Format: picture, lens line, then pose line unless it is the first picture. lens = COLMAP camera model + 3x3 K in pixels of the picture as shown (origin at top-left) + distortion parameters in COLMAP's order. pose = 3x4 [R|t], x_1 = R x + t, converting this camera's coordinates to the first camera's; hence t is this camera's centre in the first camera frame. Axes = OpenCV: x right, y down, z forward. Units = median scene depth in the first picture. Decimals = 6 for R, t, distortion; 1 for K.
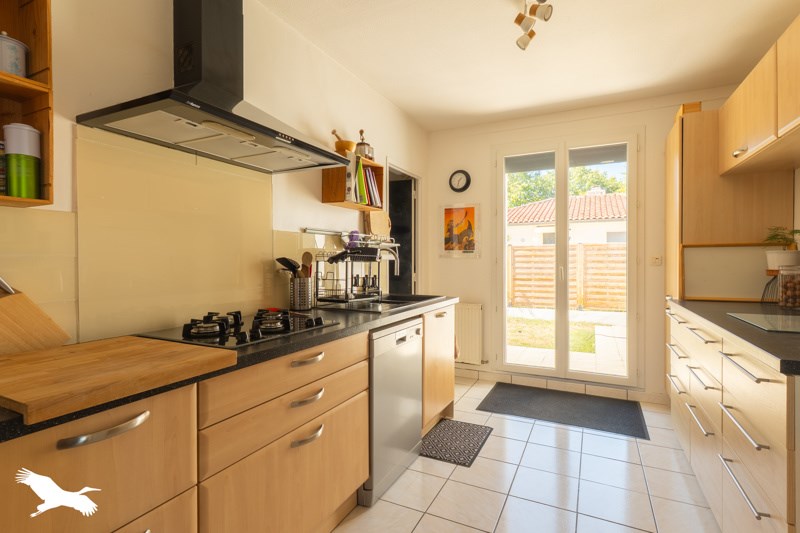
lens RADIAL K [[391.2, 0, 403.8], [0, 391.2, 263.7], [0, 0, 1]] dist [0.003749, -0.000684]
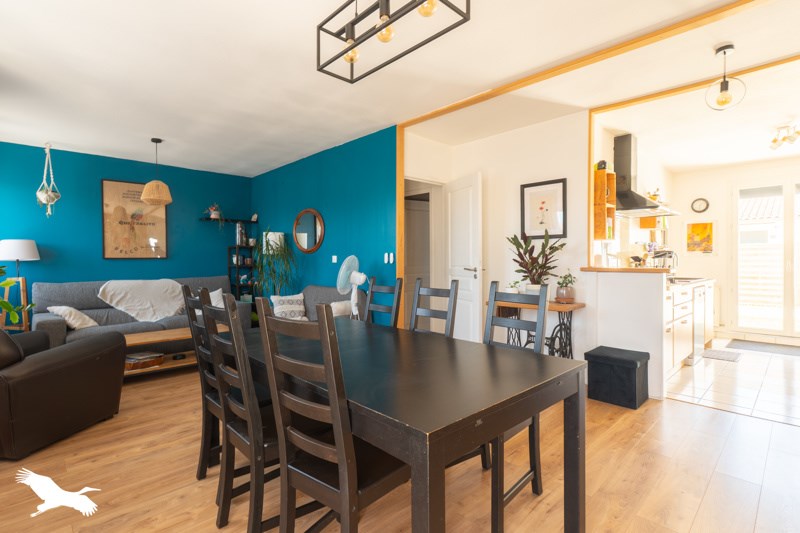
lens RADIAL K [[391.2, 0, 399.2], [0, 391.2, 263.9], [0, 0, 1]] dist [0.003749, -0.000684]
pose [[0.940544, 0.003032, -0.339658, -0.443865], [-0.002769, 0.999995, 0.001261, 0.015034], [0.339660, -0.000245, 0.940548, -0.833369]]
